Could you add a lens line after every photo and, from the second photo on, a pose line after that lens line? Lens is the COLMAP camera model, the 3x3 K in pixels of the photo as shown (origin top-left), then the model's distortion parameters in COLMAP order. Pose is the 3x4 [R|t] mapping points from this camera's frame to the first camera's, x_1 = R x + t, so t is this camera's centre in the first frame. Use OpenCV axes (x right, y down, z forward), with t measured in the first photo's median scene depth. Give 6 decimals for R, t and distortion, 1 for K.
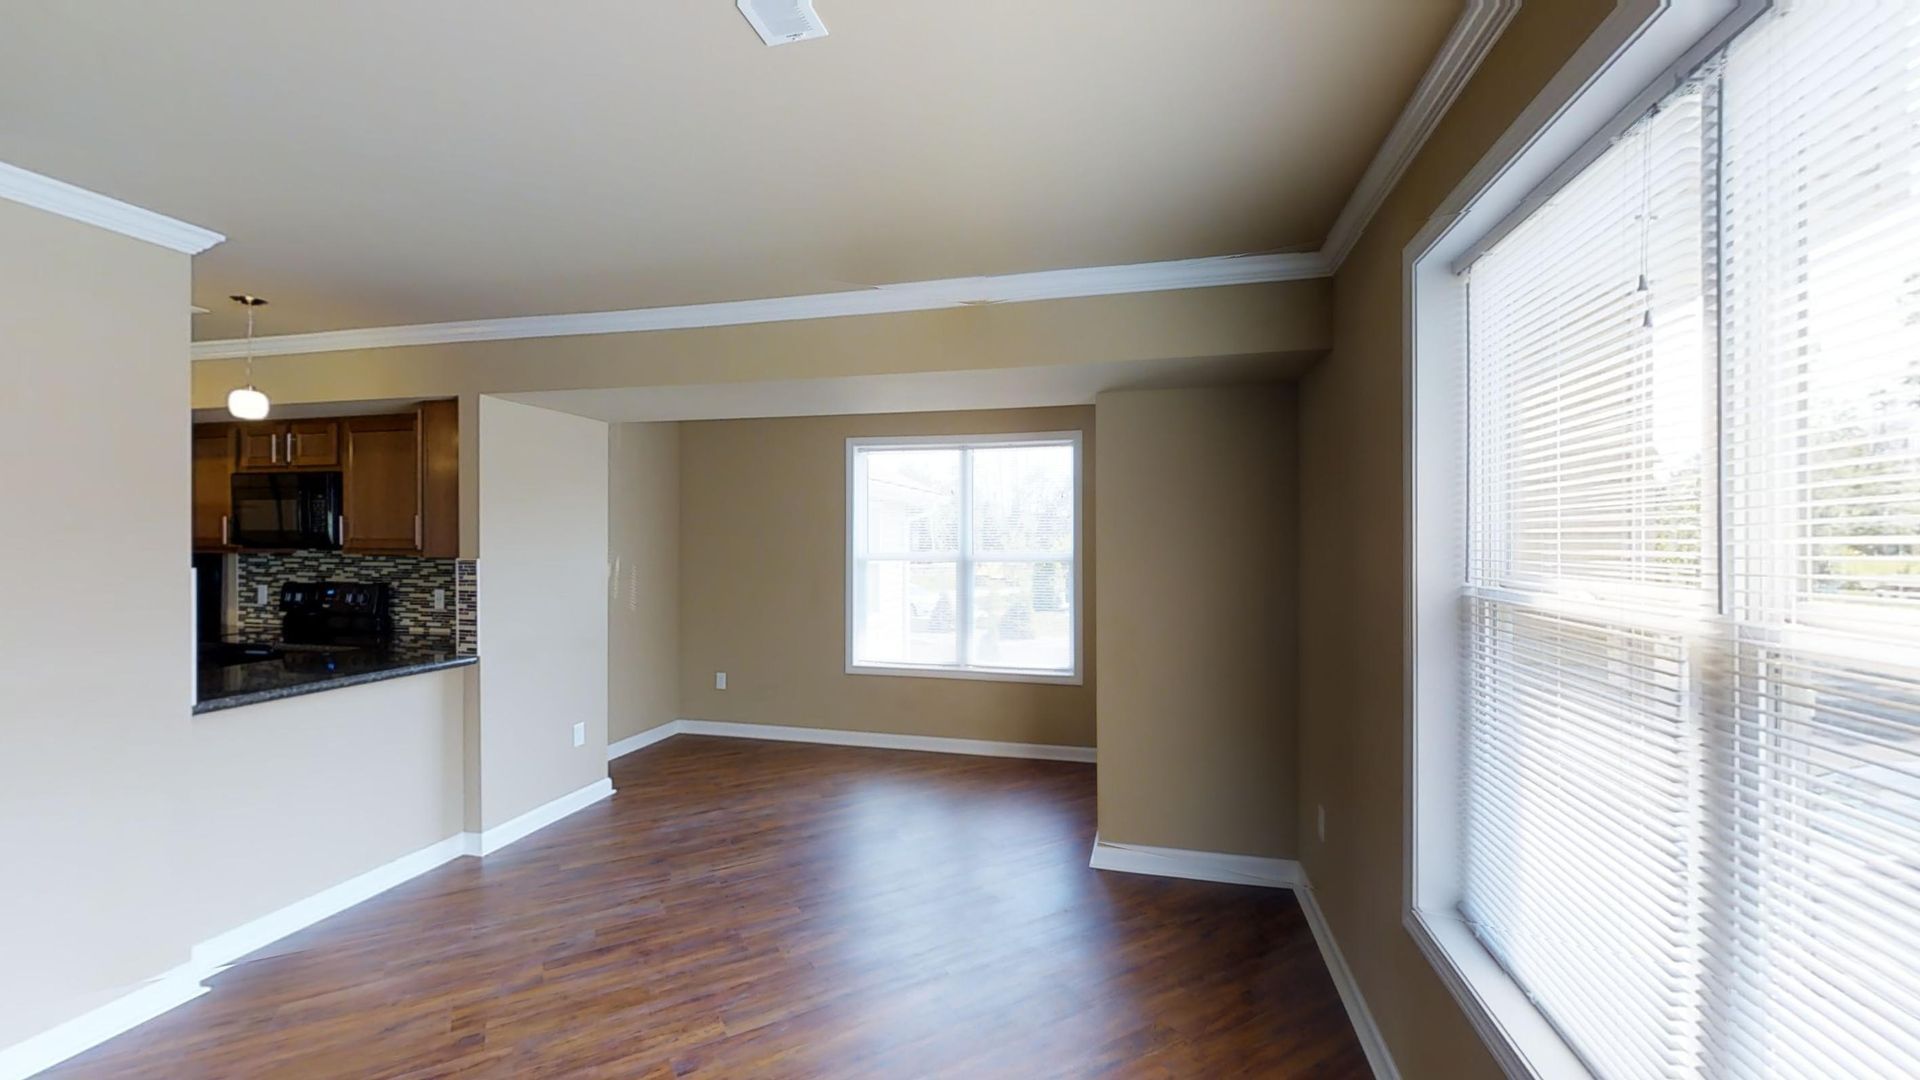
lens RADIAL K [[746.7, 0, 973.4], [0, 746.7, 539.2], [0, 0, 1]] dist [-0.002092, -0.000170]
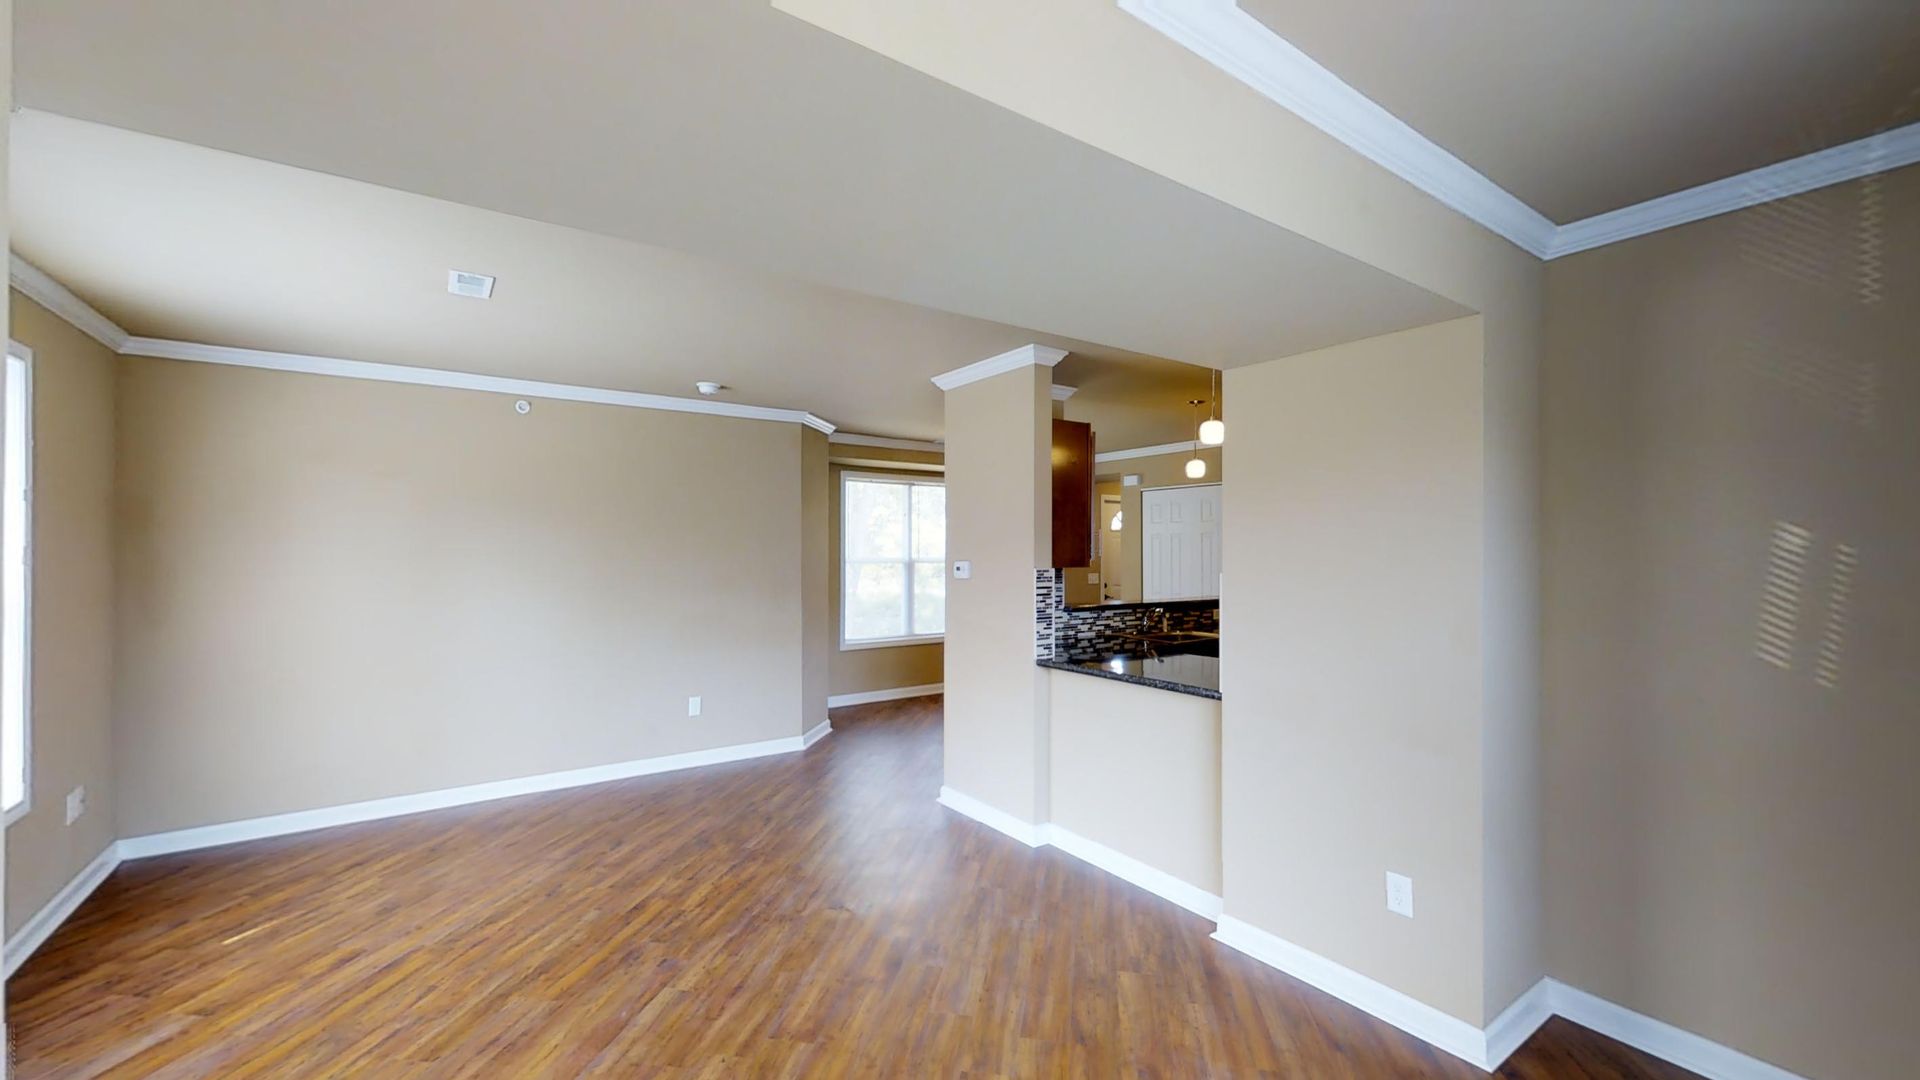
lens RADIAL K [[746.7, 0, 961.2], [0, 746.7, 548.2], [0, 0, 1]] dist [-0.002092, -0.000170]
pose [[-0.660466, -0.004169, -0.750845, 0.152257], [0.001013, 0.999979, -0.006443, 0.006257], [0.750855, -0.005016, -0.660447, 1.404124]]
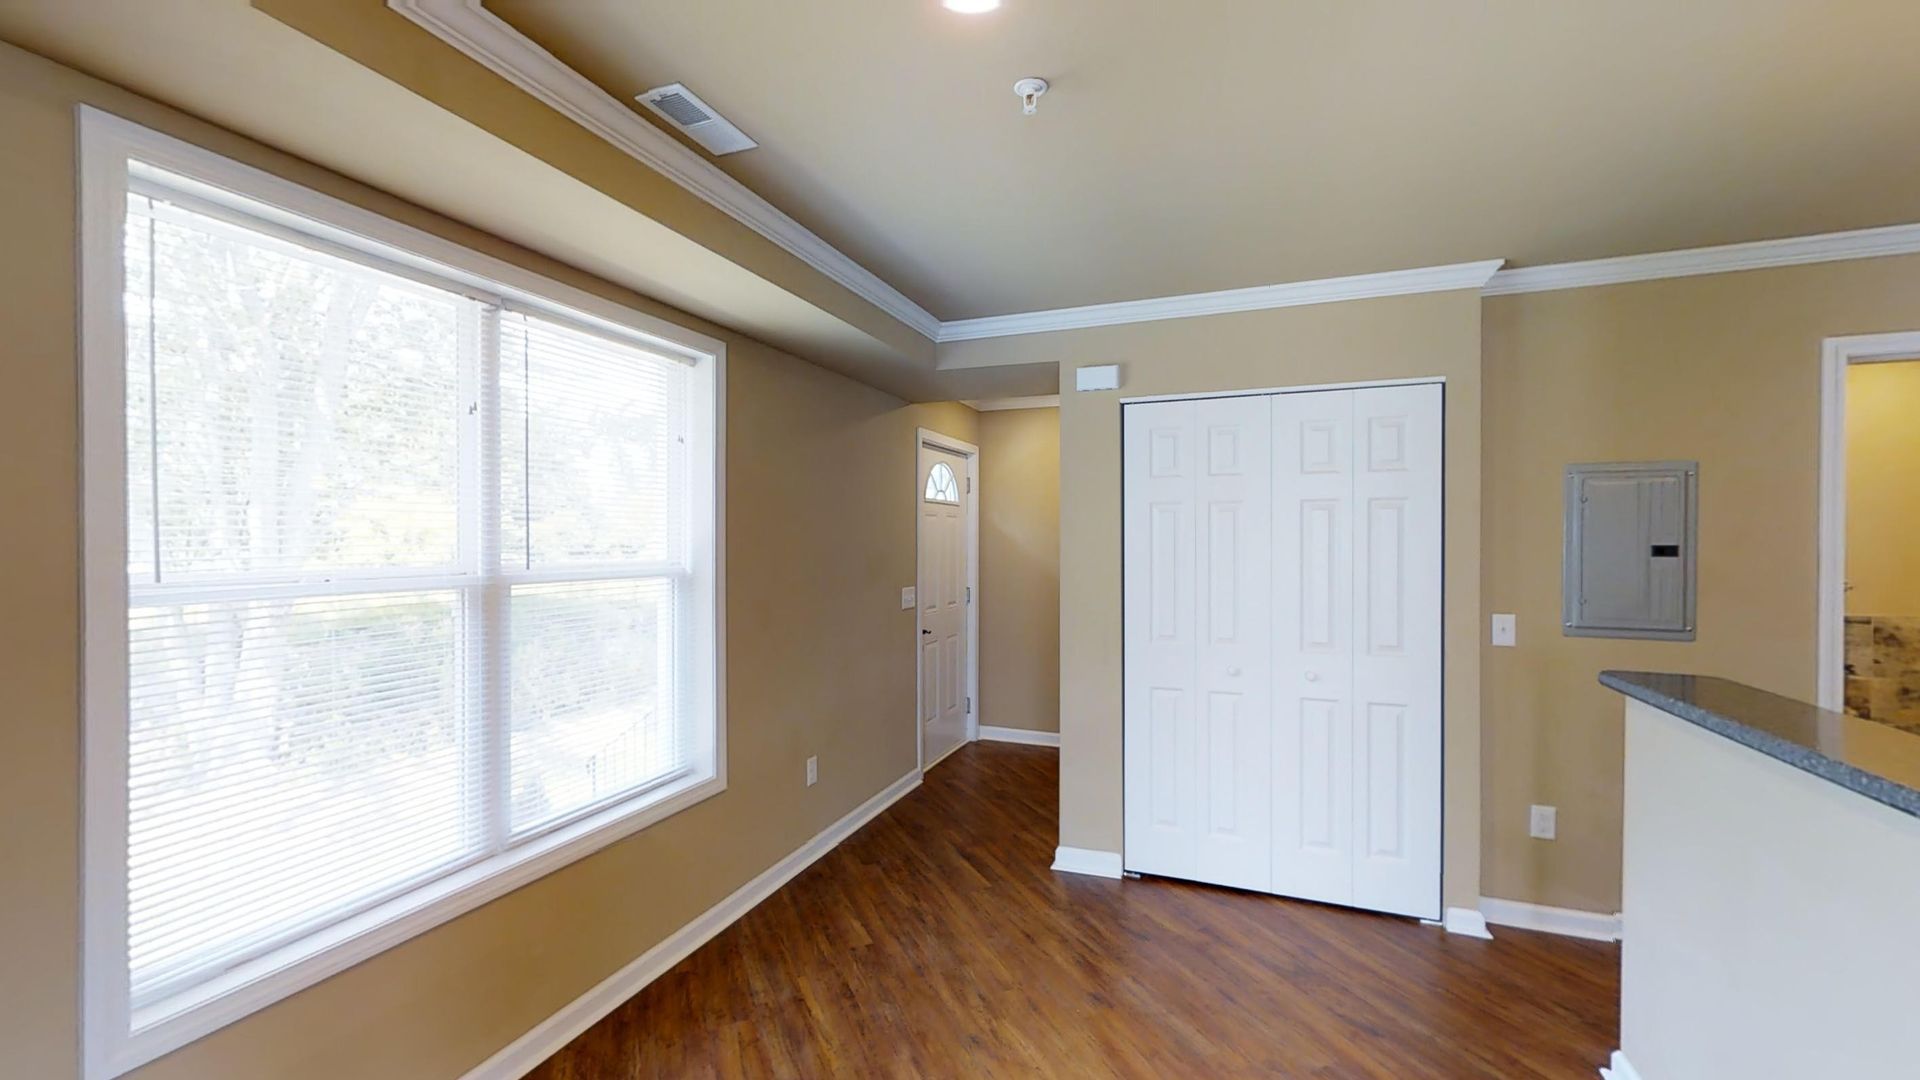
lens RADIAL K [[746.7, 0, 958.9], [0, 746.7, 544.3], [0, 0, 1]] dist [-0.002092, -0.000170]
pose [[-0.144645, 0.004014, -0.989475, -0.916098], [0.002298, 0.999990, 0.003721, -0.000001], [0.989481, -0.001736, -0.144653, 0.235332]]
